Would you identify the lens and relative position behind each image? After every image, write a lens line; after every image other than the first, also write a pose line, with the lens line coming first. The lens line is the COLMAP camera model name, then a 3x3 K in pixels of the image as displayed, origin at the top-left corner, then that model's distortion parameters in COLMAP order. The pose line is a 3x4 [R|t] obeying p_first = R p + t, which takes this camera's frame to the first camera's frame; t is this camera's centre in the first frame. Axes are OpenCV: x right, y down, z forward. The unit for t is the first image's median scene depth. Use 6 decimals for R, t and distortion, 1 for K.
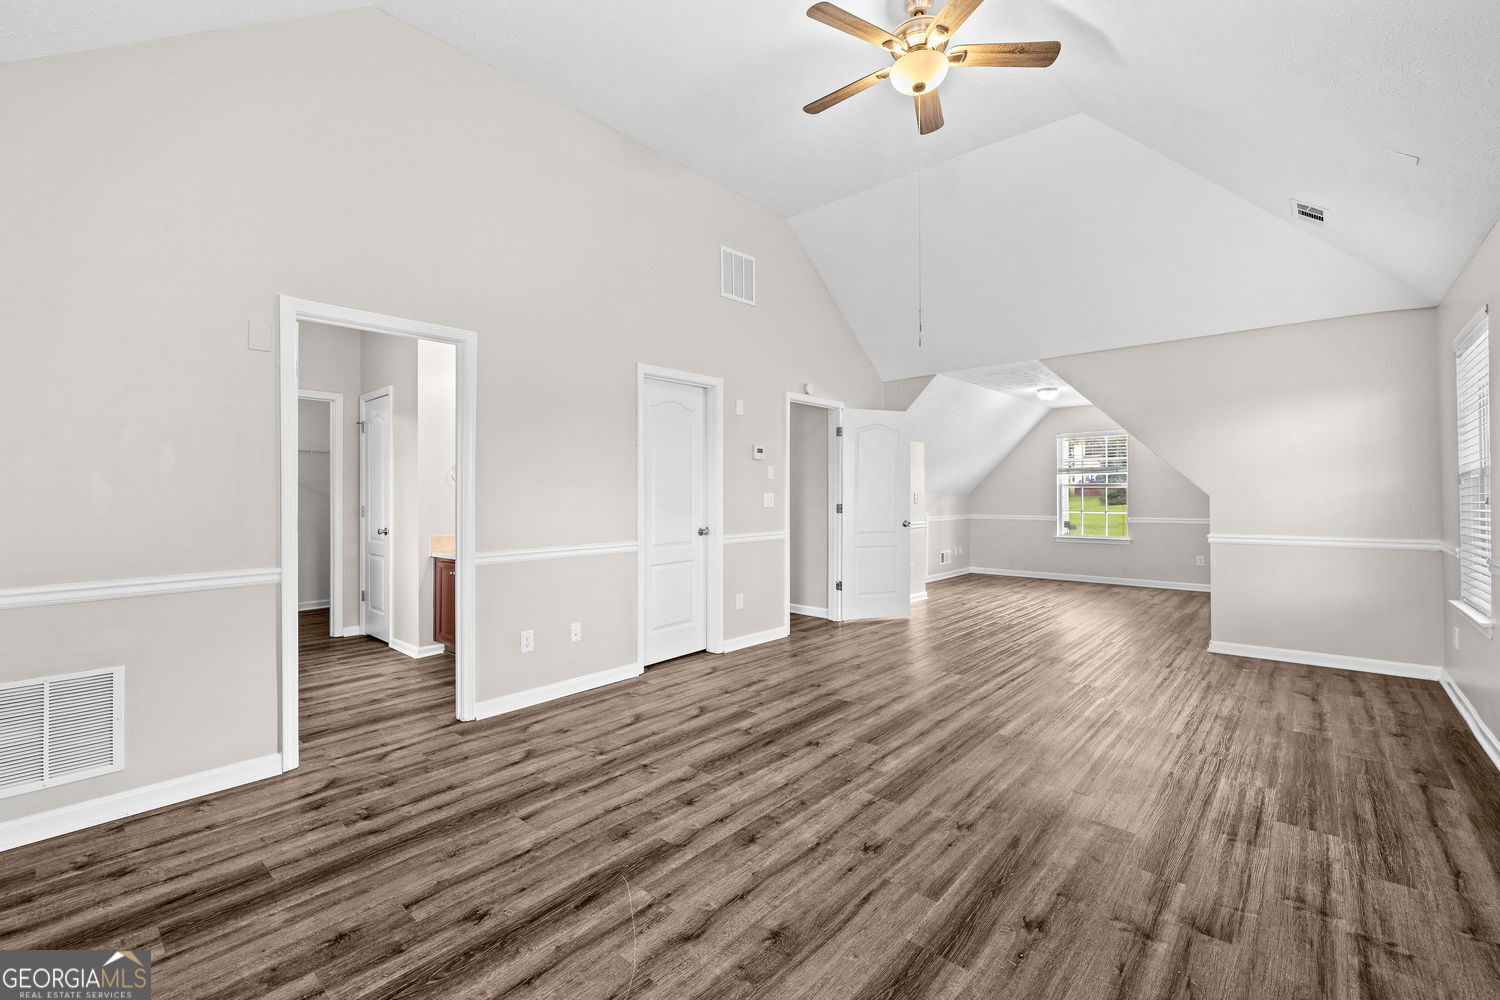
lens RADIAL K [[628.2, 0, 746.5], [0, 628.2, 501.5], [0, 0, 1]] dist [0.002678, 0.000067]
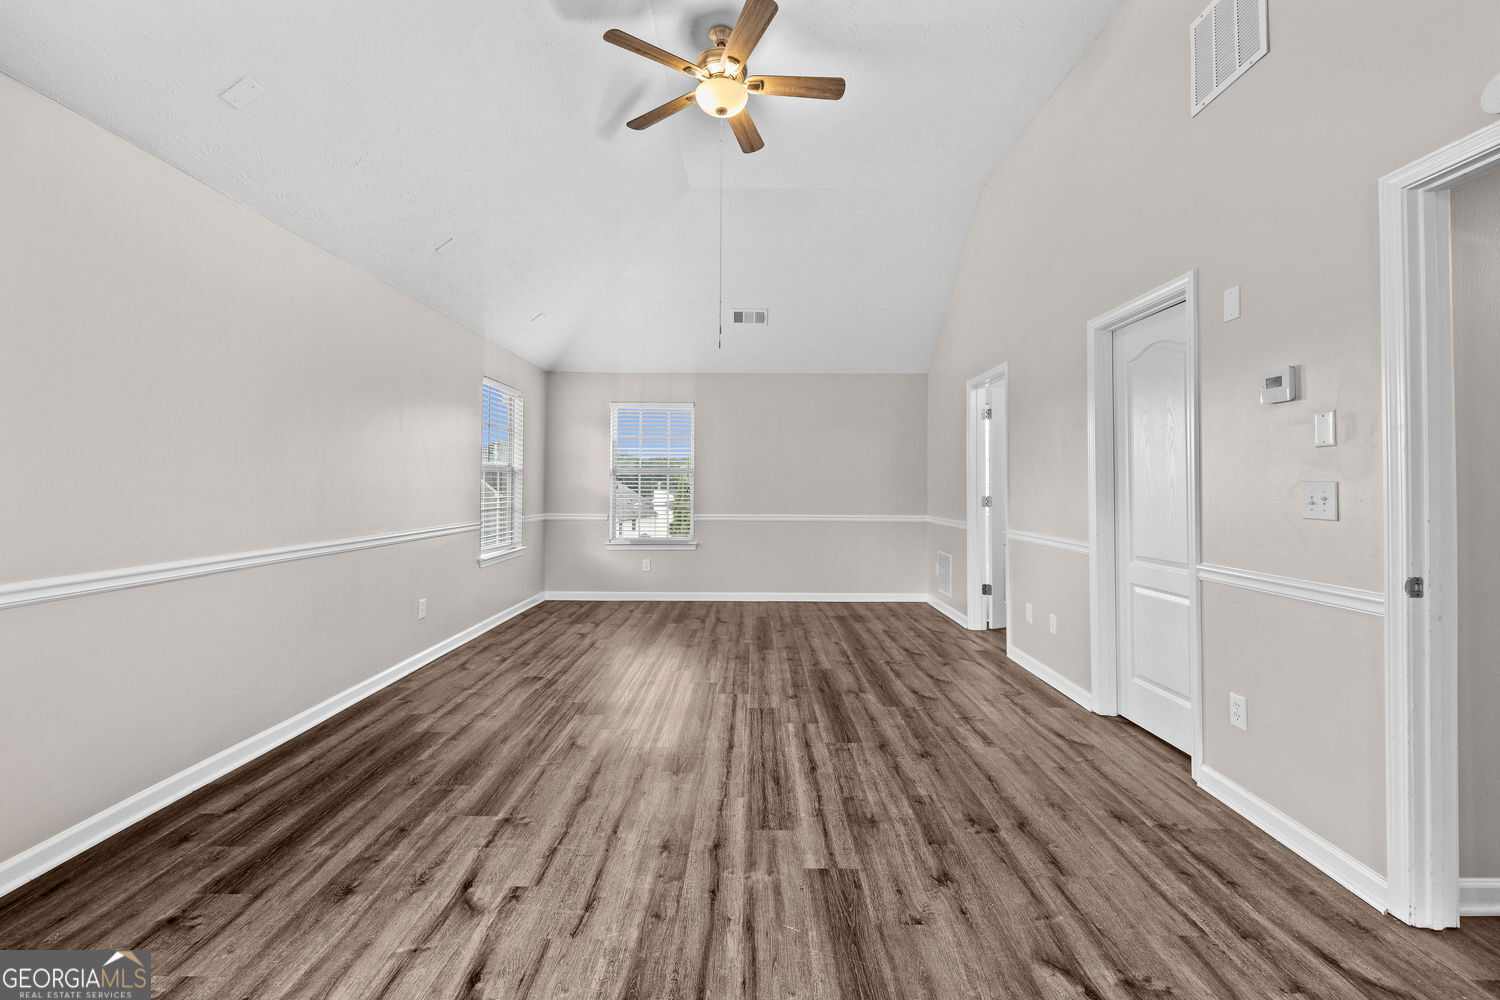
lens RADIAL K [[628.2, 0, 747.5], [0, 628.2, 466.5], [0, 0, 1]] dist [0.002678, 0.000067]
pose [[-0.746052, -0.017608, -0.665655, 0.846303], [-0.007739, 0.999812, -0.017774, -0.018250], [0.665842, -0.008109, -0.746048, 1.612149]]
